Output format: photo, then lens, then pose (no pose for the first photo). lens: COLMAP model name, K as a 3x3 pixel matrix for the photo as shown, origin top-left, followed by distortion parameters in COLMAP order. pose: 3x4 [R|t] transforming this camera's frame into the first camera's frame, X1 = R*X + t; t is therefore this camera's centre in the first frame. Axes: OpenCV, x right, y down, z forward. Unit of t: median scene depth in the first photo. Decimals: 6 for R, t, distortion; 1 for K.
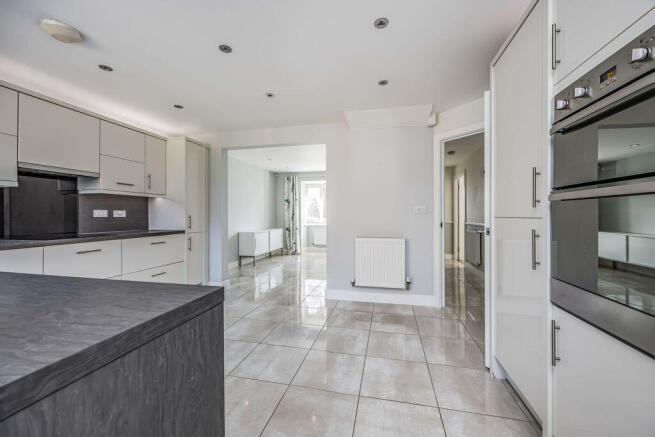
lens RADIAL K [[255.8, 0, 326.6], [0, 255.8, 214.2], [0, 0, 1]] dist [-0.000223, -0.000014]
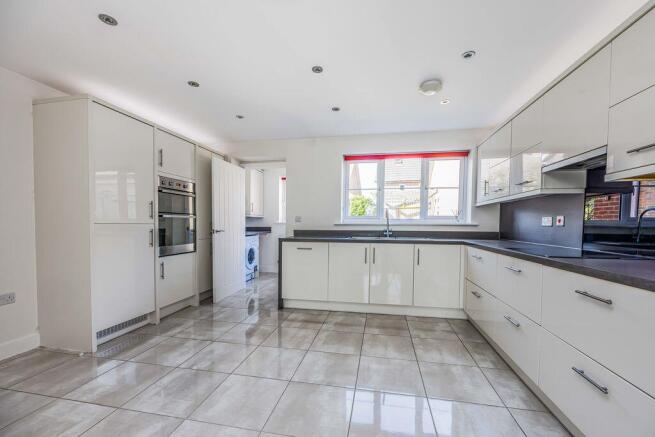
lens RADIAL K [[263.6, 0, 331.9], [0, 263.6, 230.5], [0, 0, 1]] dist [0.000353, 0.000107]
pose [[-0.998951, -0.000787, -0.045783, -0.342191], [-0.001884, 0.999712, 0.023937, 0.008947], [0.045751, 0.023998, -0.998665, 1.770433]]
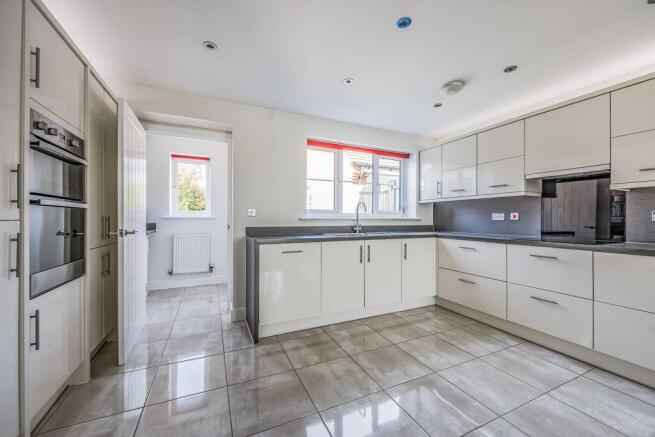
lens RADIAL K [[256.9, 0, 327.5], [0, 256.9, 218.5], [0, 0, 1]] dist [-0.000870, -0.000086]
pose [[-0.789502, 0.000231, -0.613748, 0.267104], [-0.000774, 0.999999, 0.001371, 0.003867], [0.613748, 0.001557, -0.789500, 1.258370]]
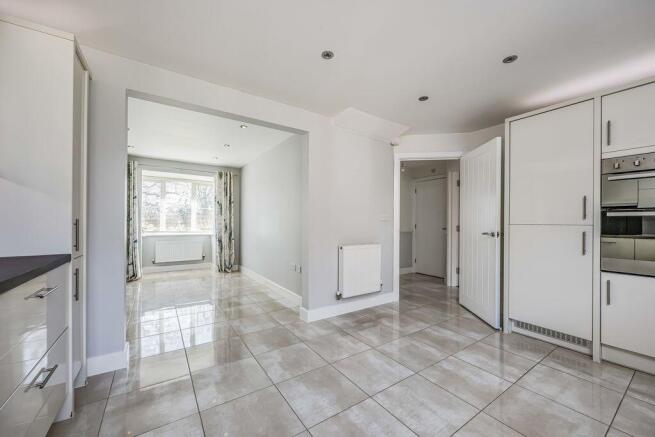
lens RADIAL K [[259.2, 0, 330.6], [0, 259.2, 221.7], [0, 0, 1]] dist [-0.002305, -0.000155]
pose [[0.674684, 0.005751, 0.738085, -0.859098], [-0.008767, 0.999962, 0.000223, 0.004890], [-0.738055, -0.006621, 0.674708, 0.568973]]
